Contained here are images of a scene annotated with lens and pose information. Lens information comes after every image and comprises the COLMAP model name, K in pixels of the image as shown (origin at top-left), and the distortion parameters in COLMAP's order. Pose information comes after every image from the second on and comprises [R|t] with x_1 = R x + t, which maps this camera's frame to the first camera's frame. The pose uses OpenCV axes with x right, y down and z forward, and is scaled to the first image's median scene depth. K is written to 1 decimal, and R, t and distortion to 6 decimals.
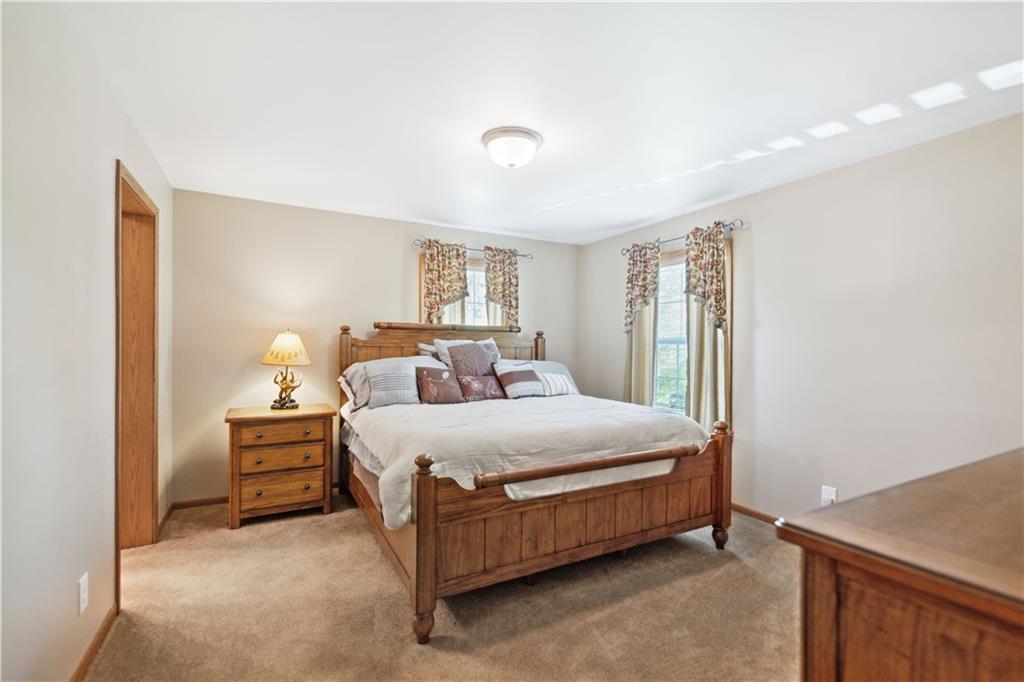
lens RADIAL K [[441.3, 0, 503.5], [0, 441.3, 339.2], [0, 0, 1]] dist [0.003585, 0.000503]
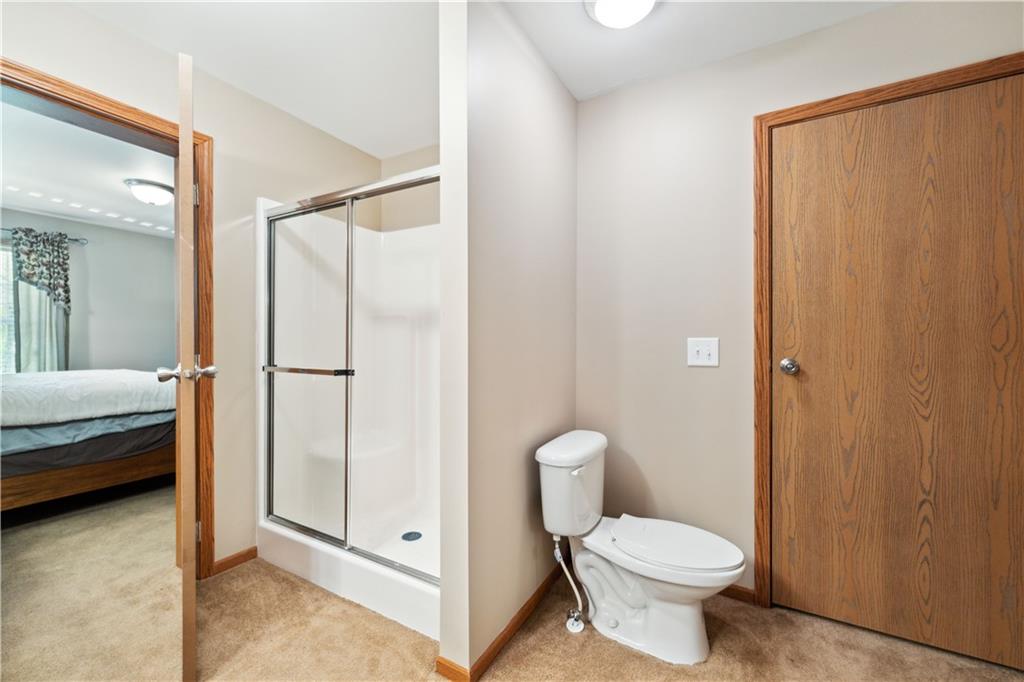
lens RADIAL K [[409.0, 0, 512.0], [0, 409.0, 341.0], [0, 0, 1]] dist [0.000835, 0.000249]
pose [[-0.528048, -0.010153, 0.849154, -1.291830], [-0.014834, 0.999886, 0.002730, 0.037175], [-0.849085, -0.011155, -0.528139, 0.491265]]
